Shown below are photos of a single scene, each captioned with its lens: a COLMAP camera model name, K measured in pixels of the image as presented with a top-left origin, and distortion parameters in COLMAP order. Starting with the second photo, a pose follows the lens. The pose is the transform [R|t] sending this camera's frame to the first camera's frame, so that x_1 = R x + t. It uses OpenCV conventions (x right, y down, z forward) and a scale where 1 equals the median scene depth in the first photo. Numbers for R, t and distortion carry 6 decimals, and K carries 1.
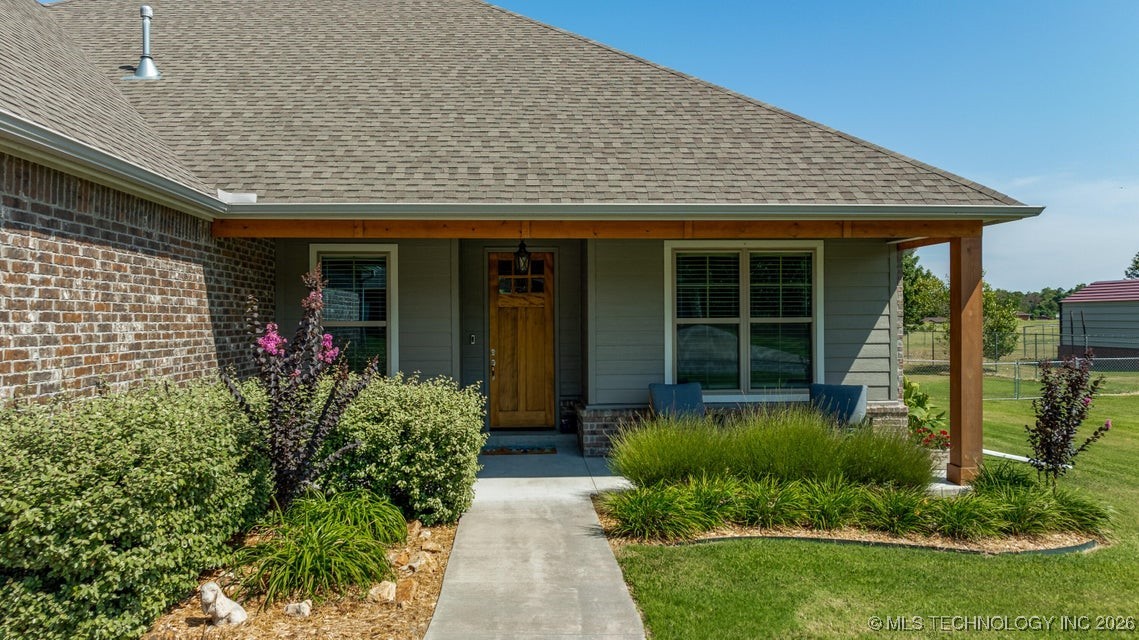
lens RADIAL K [[806.5, 0, 544.2], [0, 806.5, 321.4], [0, 0, 1]] dist [-0.003027, 0.000355]
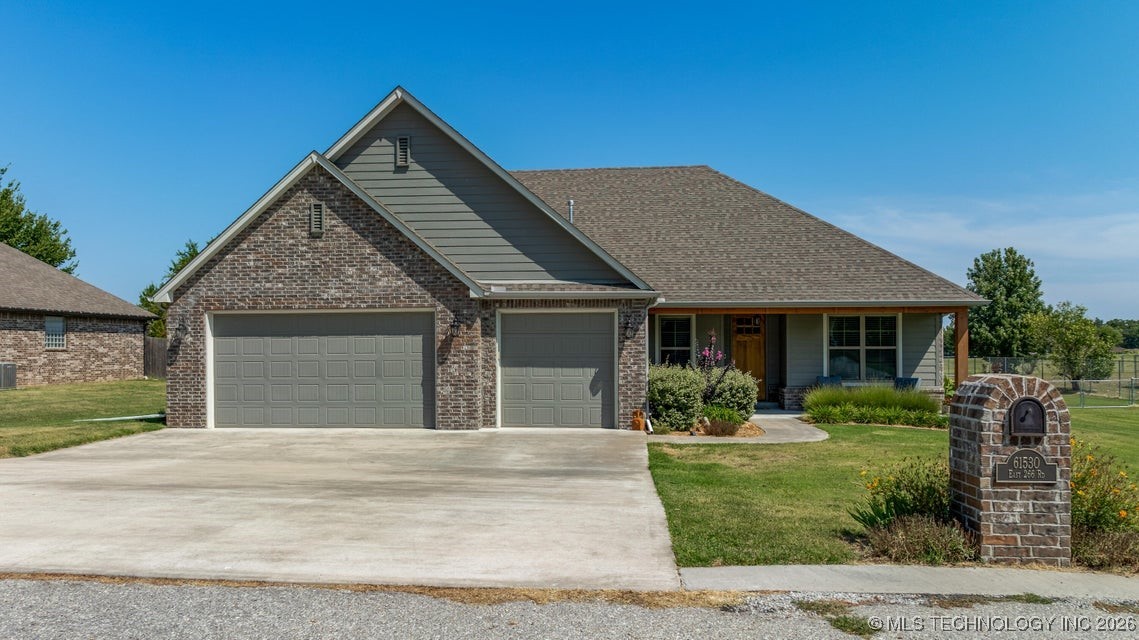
lens RADIAL K [[860.5, 0, 531.7], [0, 860.5, 341.3], [0, 0, 1]] dist [0.012540, 0.001372]
pose [[0.989397, 0.002688, -0.145214, -0.347189], [-0.004202, 0.999940, -0.010117, 0.010478], [0.145178, 0.010620, 0.989348, -1.679803]]
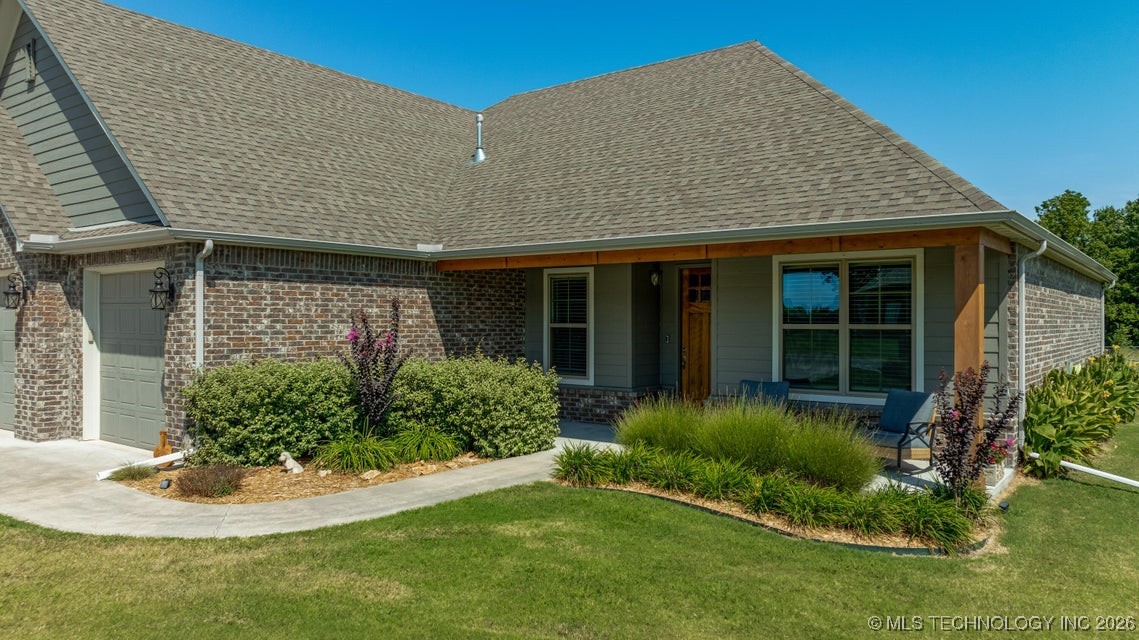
lens RADIAL K [[802.4, 0, 569.5], [0, 802.4, 320.0], [0, 0, 1]] dist [-0.005688, -0.000442]
pose [[0.766839, 0.006606, -0.641805, 0.796557], [-0.007660, 0.999970, 0.001140, -0.010458], [0.641794, 0.004042, 0.766867, -0.059204]]
